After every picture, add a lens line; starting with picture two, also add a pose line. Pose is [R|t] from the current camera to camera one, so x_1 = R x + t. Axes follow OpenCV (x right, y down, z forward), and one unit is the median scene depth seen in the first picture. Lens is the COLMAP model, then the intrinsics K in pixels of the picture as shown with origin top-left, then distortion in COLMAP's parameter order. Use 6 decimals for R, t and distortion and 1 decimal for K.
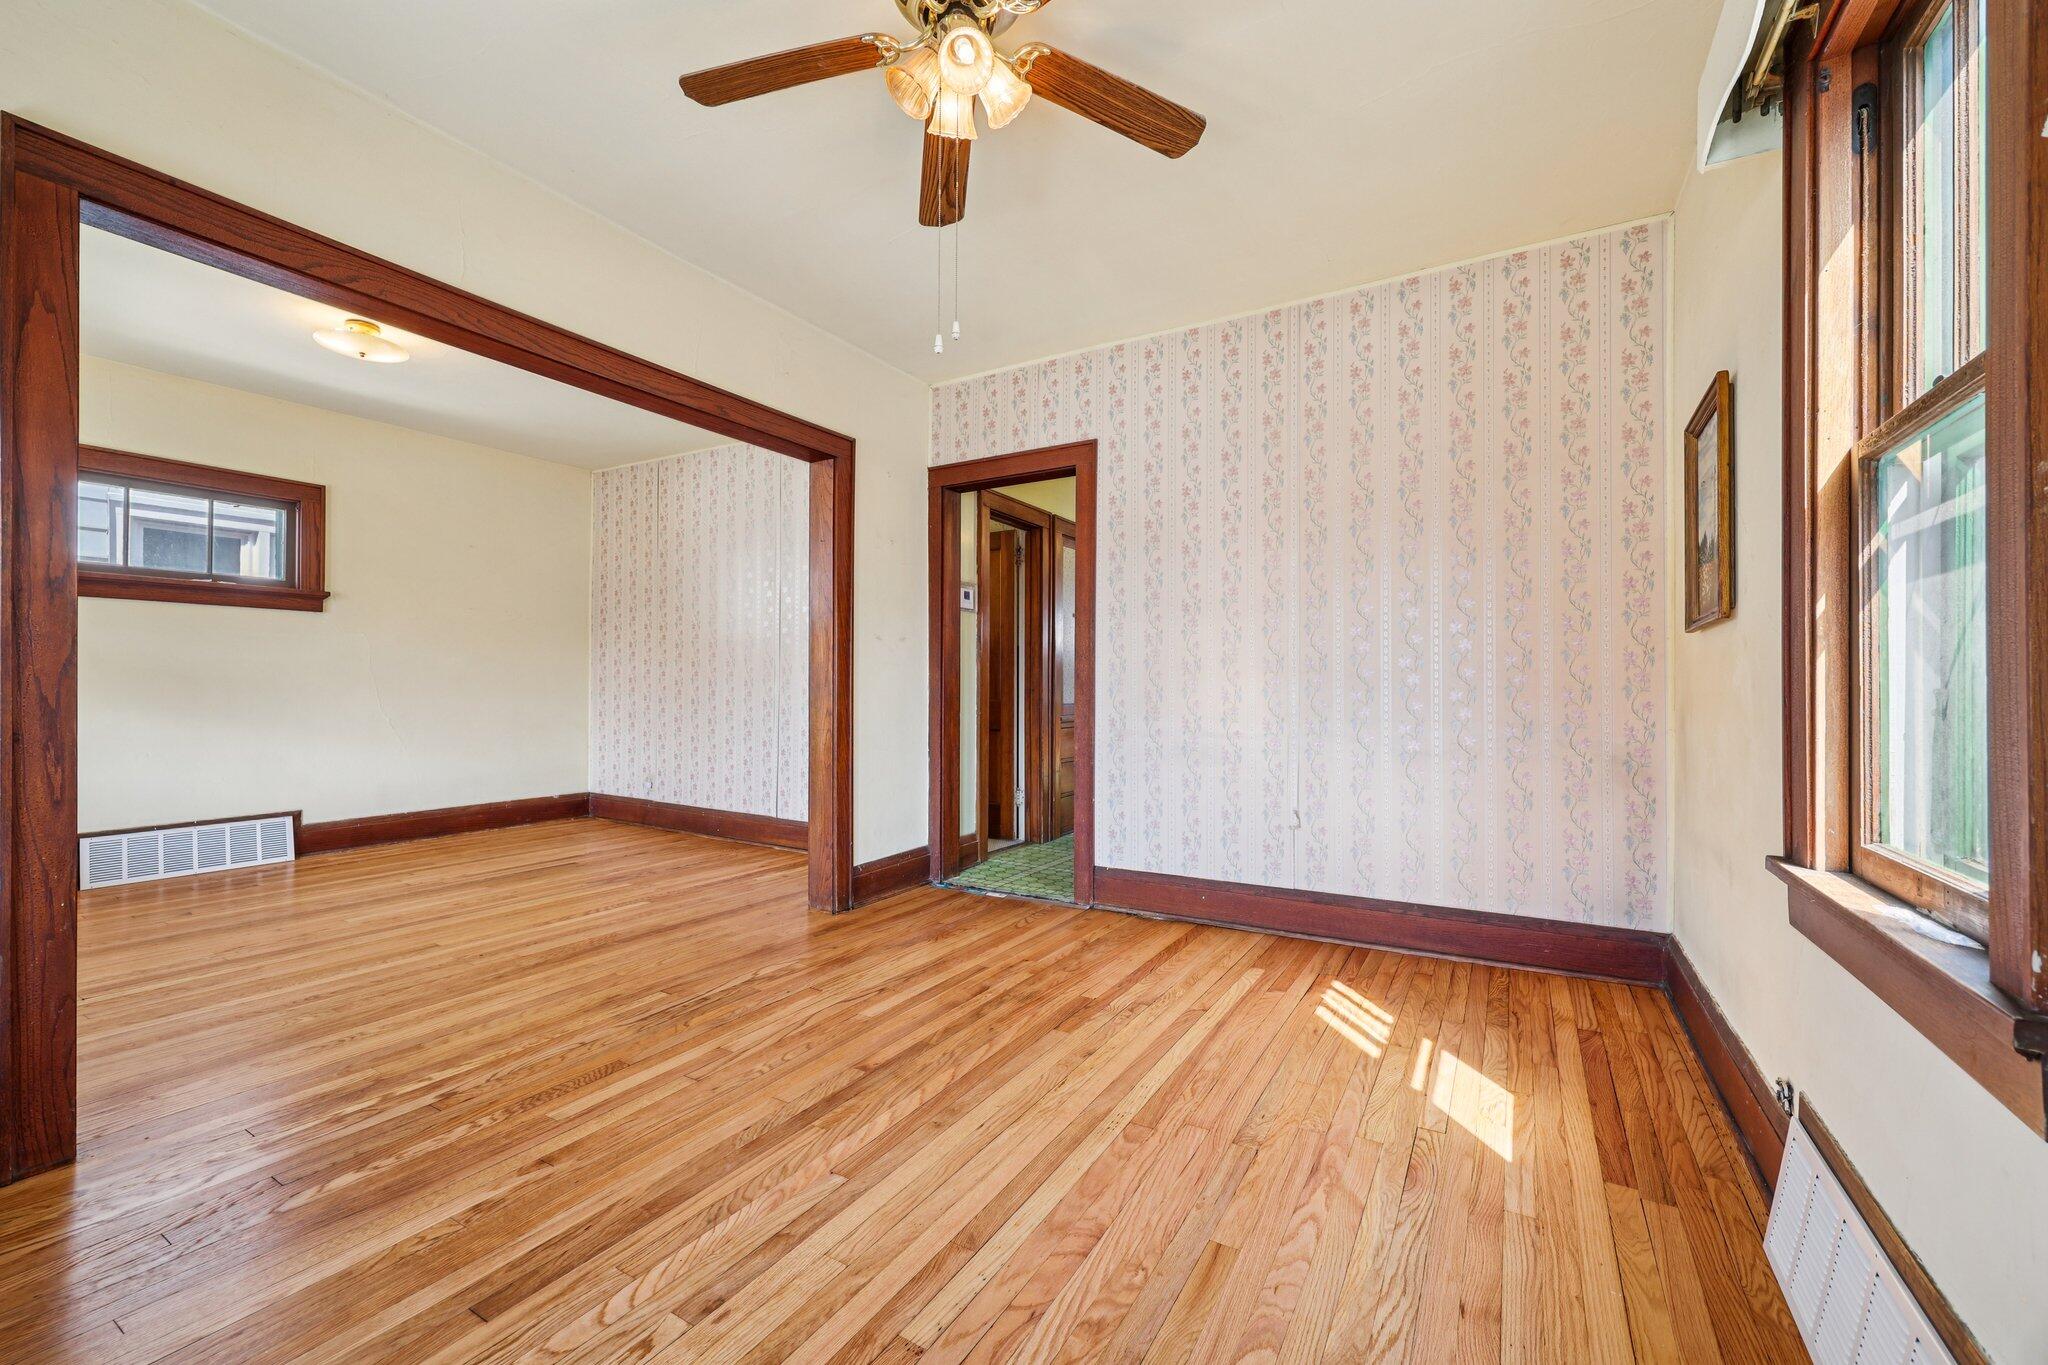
lens RADIAL K [[826.0, 0, 1023.5], [0, 826.0, 697.2], [0, 0, 1]] dist [-0.003408, -0.000241]
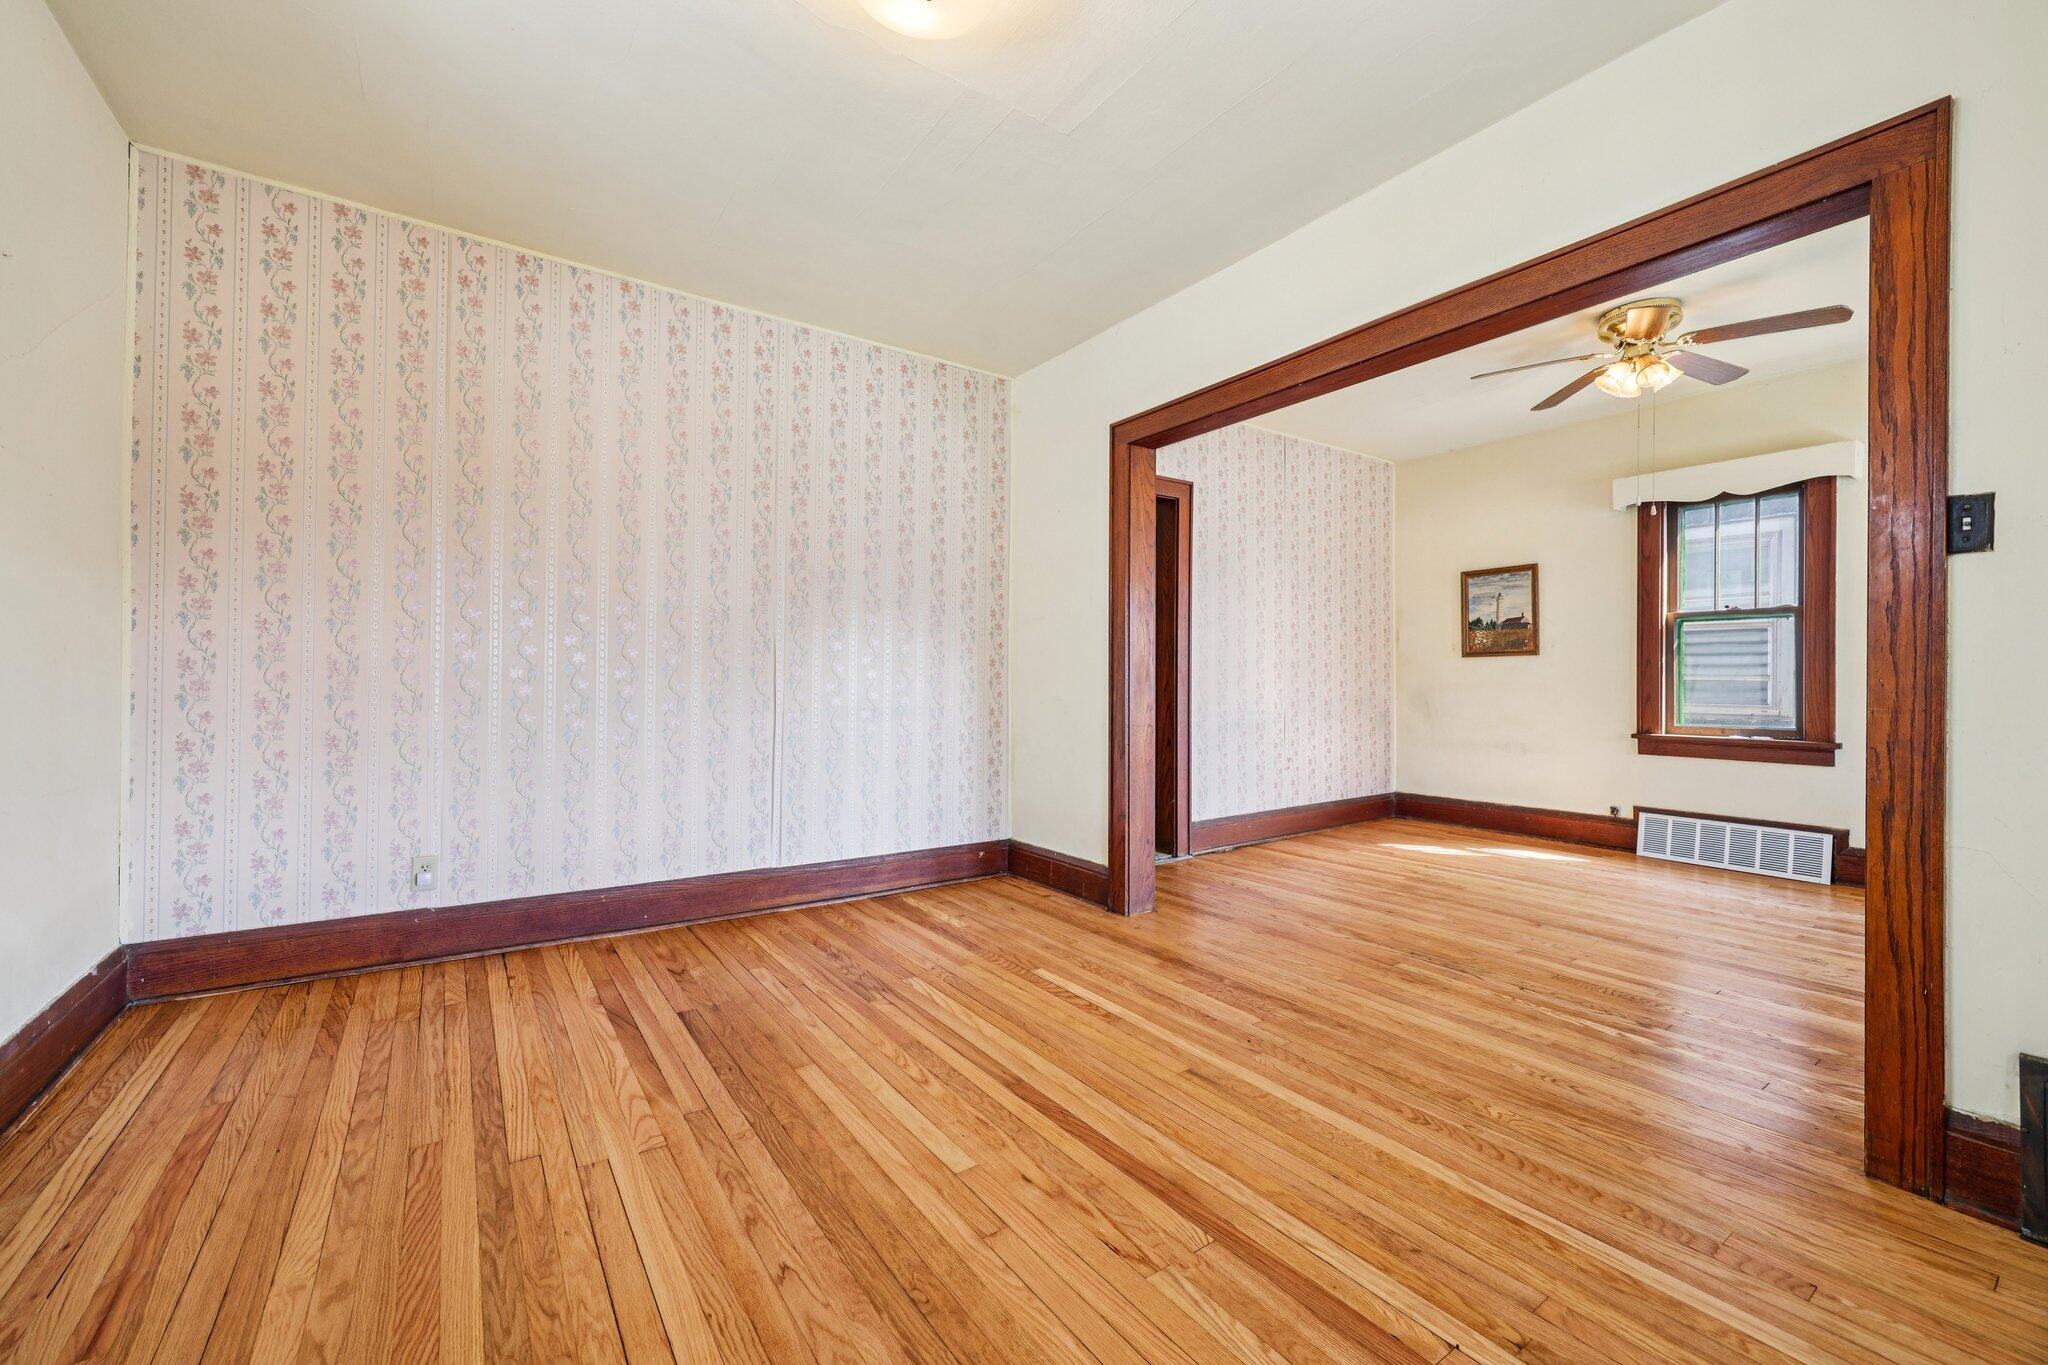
lens RADIAL K [[826.0, 0, 1033.0], [0, 826.0, 673.4], [0, 0, 1]] dist [-0.003408, -0.000241]
pose [[0.407447, 0.005376, 0.913213, -1.798223], [0.006641, 0.999939, -0.008850, -0.018395], [-0.913205, 0.009670, 0.407386, 1.101072]]
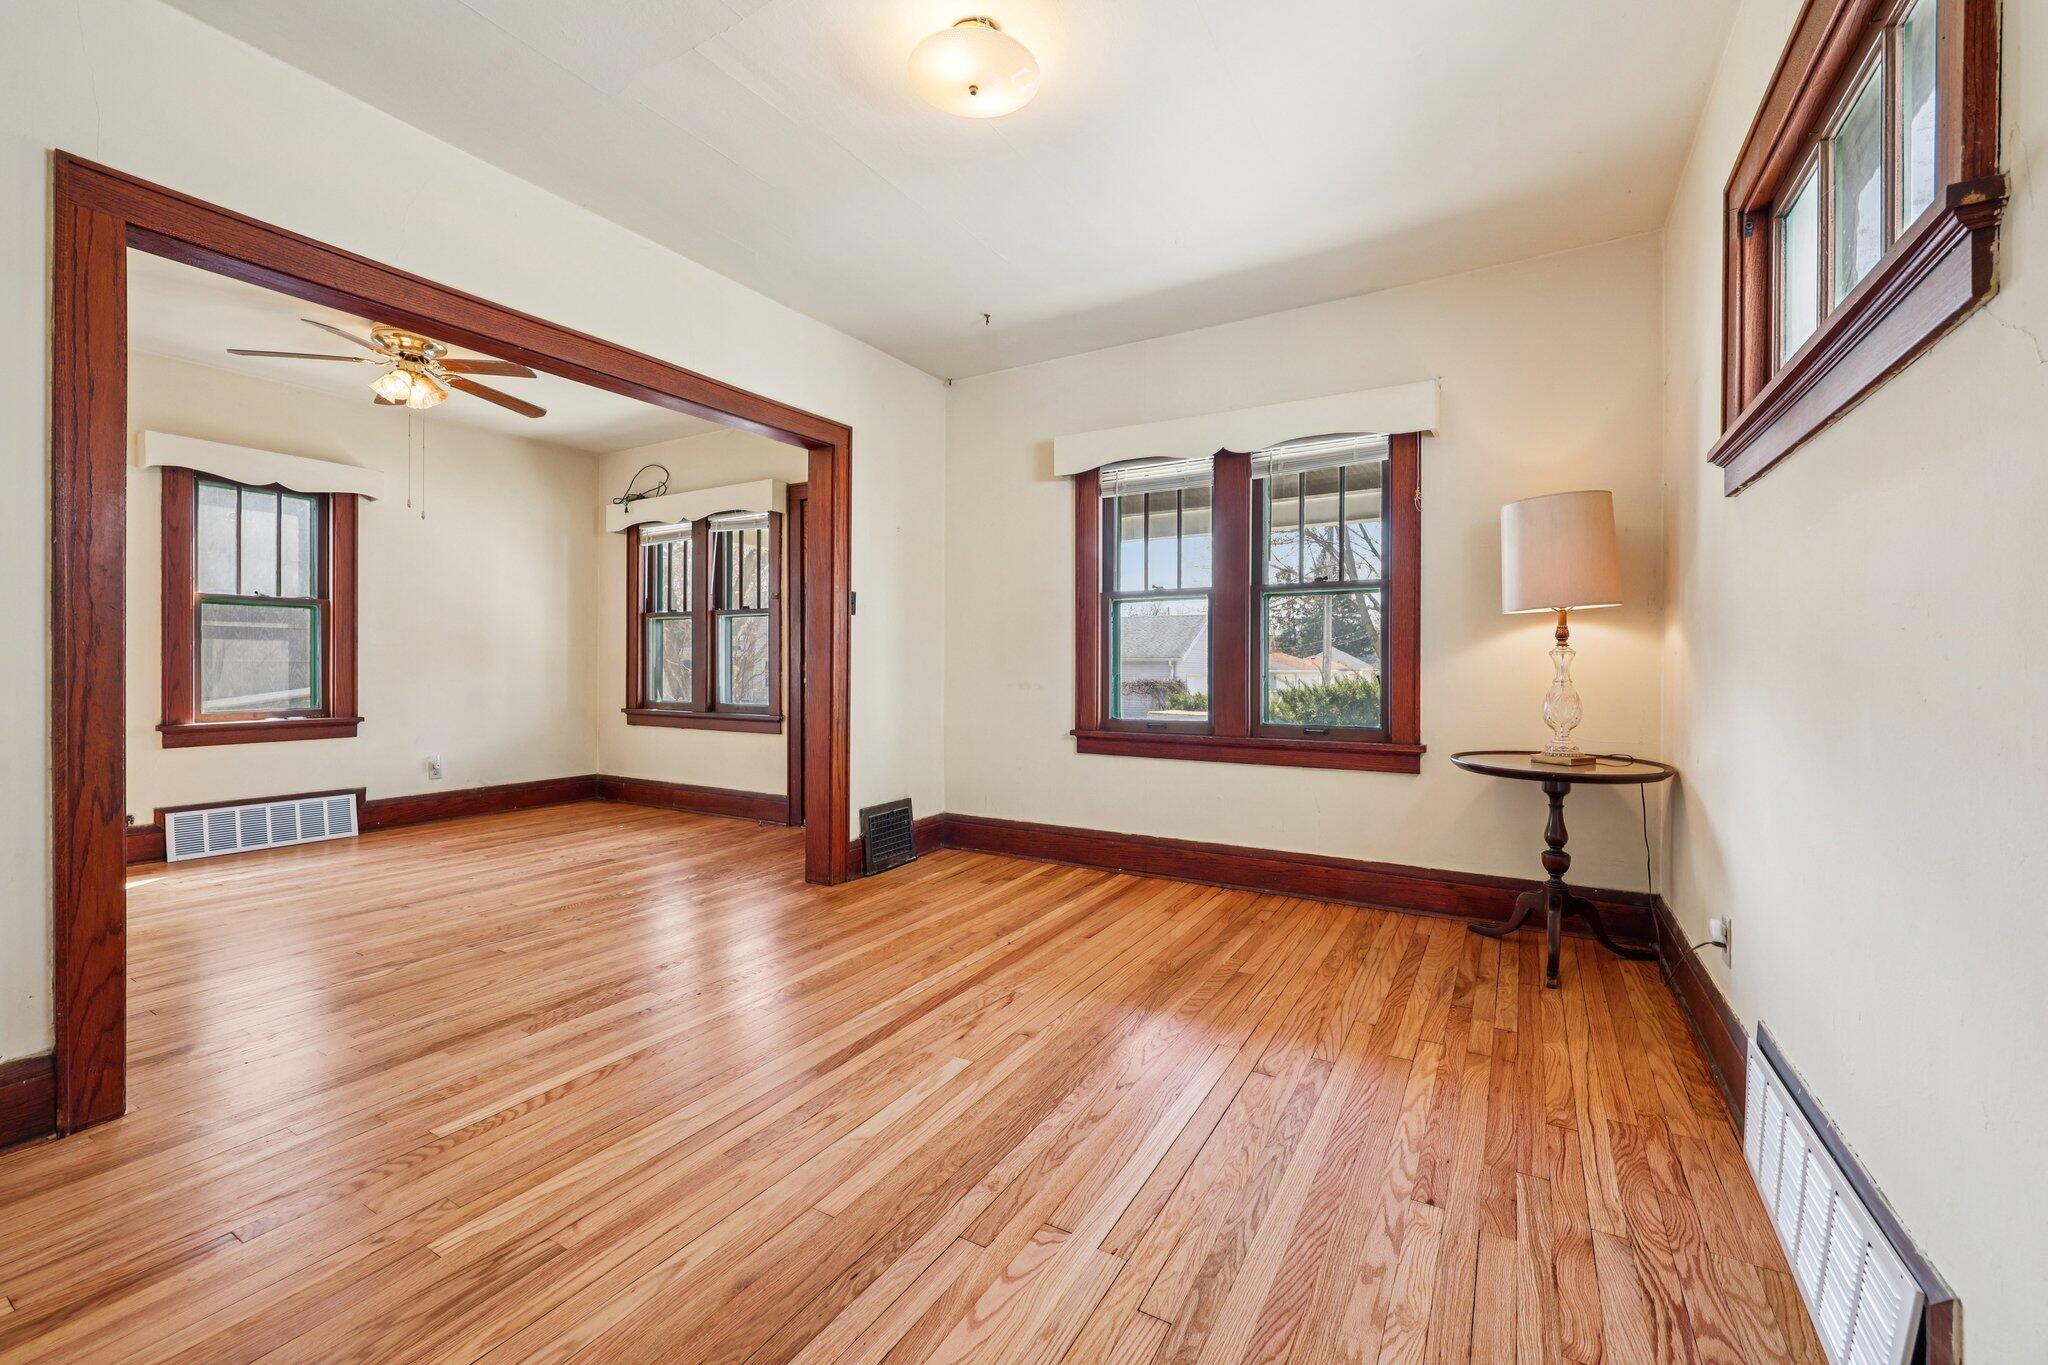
lens RADIAL K [[826.0, 0, 1028.2], [0, 826.0, 676.3], [0, 0, 1]] dist [-0.003408, -0.000241]
pose [[-0.999986, -0.003810, -0.003563, -1.244864], [-0.003890, 0.999731, 0.022871, -0.033824], [0.003475, 0.022884, -0.999732, 2.308050]]
